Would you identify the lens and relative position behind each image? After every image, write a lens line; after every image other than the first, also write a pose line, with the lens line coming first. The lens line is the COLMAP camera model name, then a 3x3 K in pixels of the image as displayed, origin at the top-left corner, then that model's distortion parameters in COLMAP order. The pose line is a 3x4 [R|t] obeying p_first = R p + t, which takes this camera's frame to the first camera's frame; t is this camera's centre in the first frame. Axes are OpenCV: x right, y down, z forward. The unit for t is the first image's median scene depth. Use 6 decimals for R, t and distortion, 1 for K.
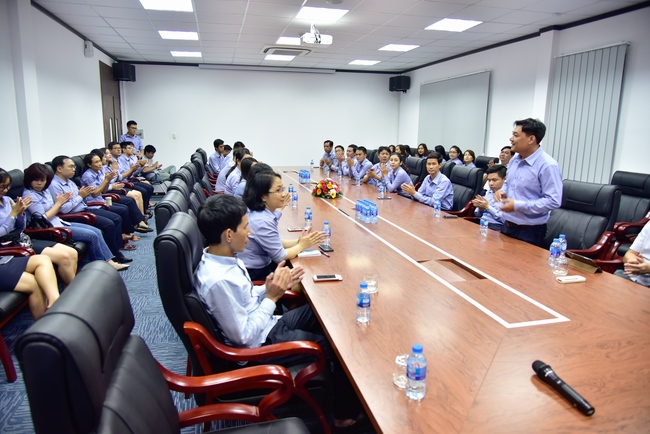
lens RADIAL K [[442.9, 0, 325.0], [0, 442.9, 217.0], [0, 0, 1]] dist [-0.036051, 0.002221]
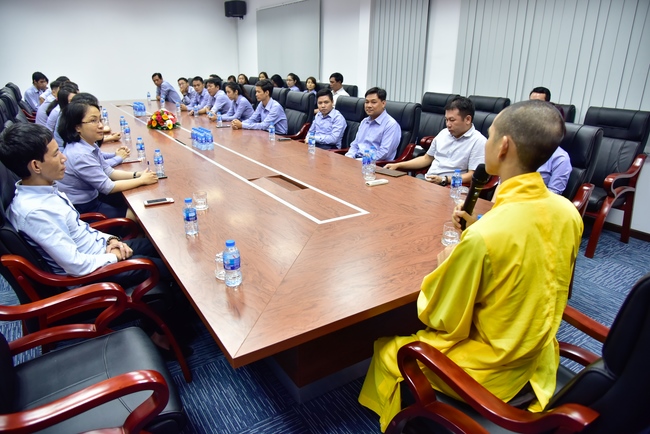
lens RADIAL K [[440.4, 0, 325.0], [0, 440.4, 217.0], [0, 0, 1]] dist [-0.038199, -0.000761]
pose [[0.946233, -0.109824, 0.304273, 0.041609], [0.063691, 0.985444, 0.157619, 0.027355], [-0.317154, -0.129765, 0.939454, -0.059202]]
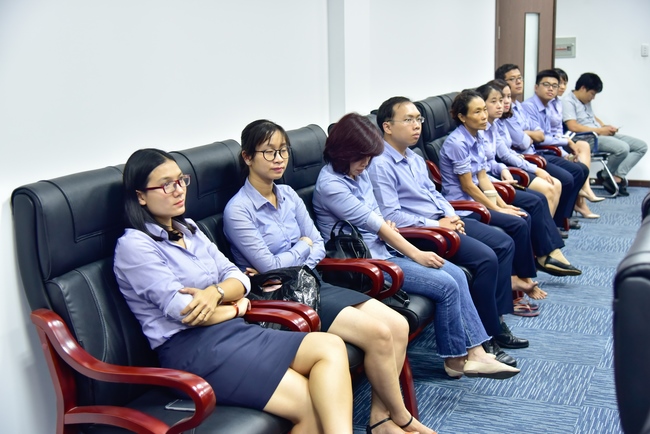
lens RADIAL K [[932.9, 0, 325.1], [0, 932.9, 217.2], [0, 0, 1]] dist [0.269415, 0.003079]
pose [[0.802667, 0.107095, -0.586734, -0.080596], [-0.114100, 0.993150, 0.025184, -0.029957], [0.585412, 0.046732, 0.809388, 0.157512]]
